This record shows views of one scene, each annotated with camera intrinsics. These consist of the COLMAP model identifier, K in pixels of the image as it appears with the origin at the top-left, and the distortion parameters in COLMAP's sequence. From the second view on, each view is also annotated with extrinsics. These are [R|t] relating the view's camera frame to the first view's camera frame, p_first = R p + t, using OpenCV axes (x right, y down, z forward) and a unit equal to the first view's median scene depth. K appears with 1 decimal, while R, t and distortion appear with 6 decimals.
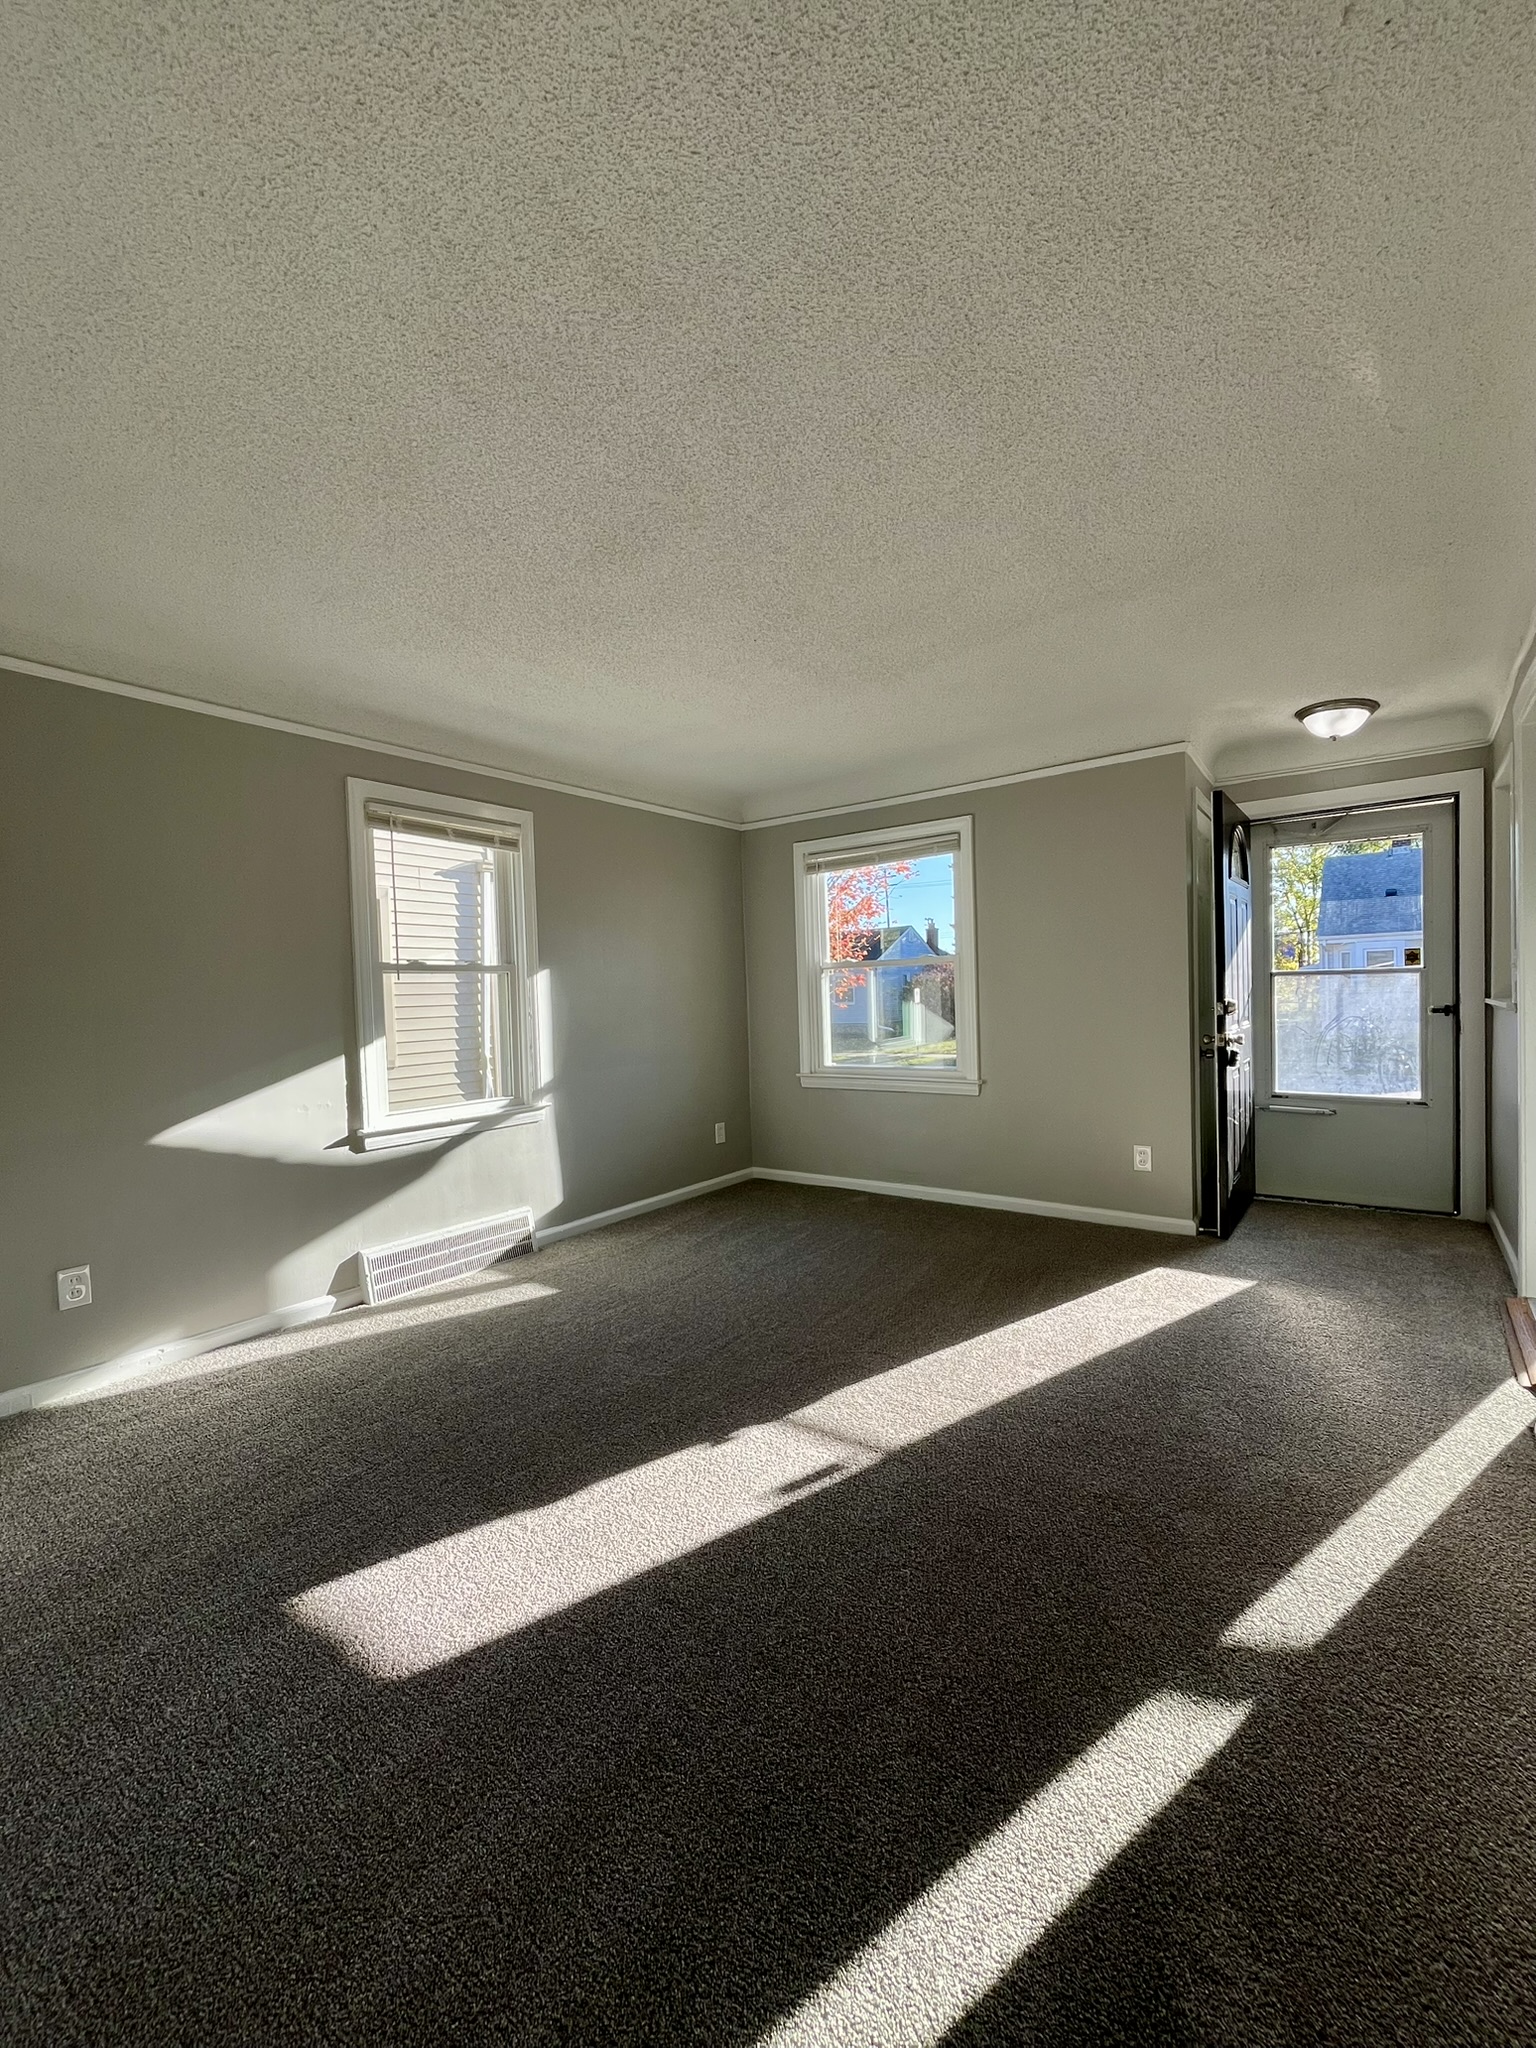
lens RADIAL K [[836.1, 0, 772.7], [0, 836.1, 1072.4], [0, 0, 1]] dist [0.000228, 0.000091]
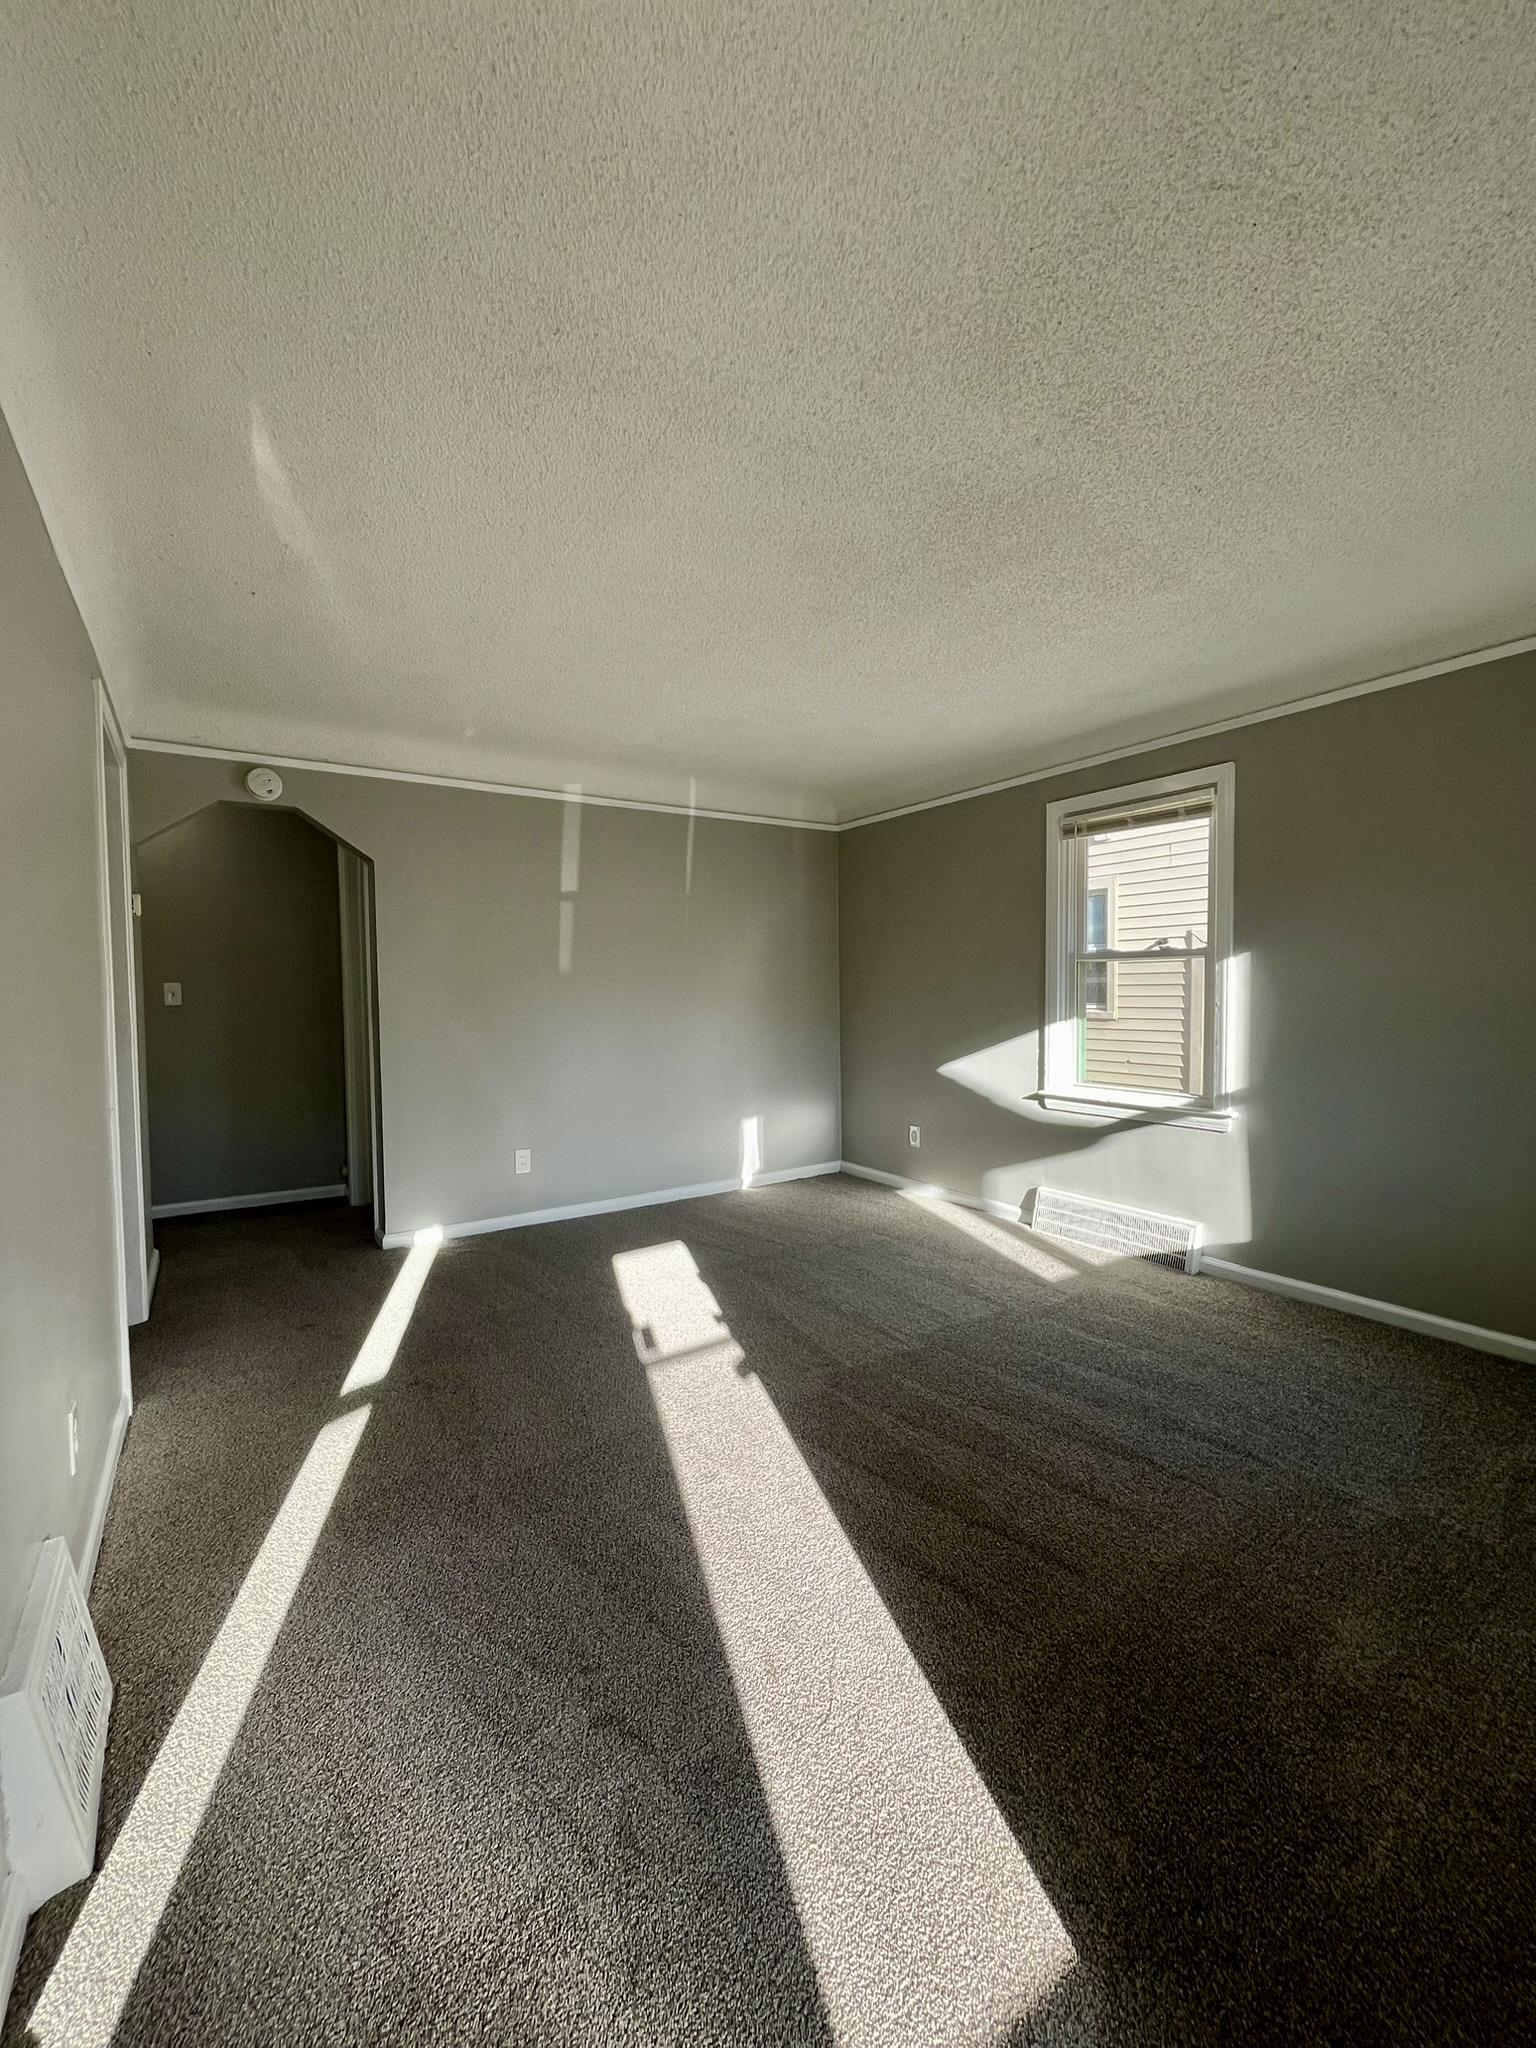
lens RADIAL K [[836.1, 0, 772.7], [0, 836.1, 1072.4], [0, 0, 1]] dist [0.000228, 0.000091]
pose [[-0.341128, 0.132227, -0.930671, 0.768005], [-0.057510, 0.985267, 0.161064, -0.130250], [0.938256, 0.108466, -0.328498, 0.992495]]
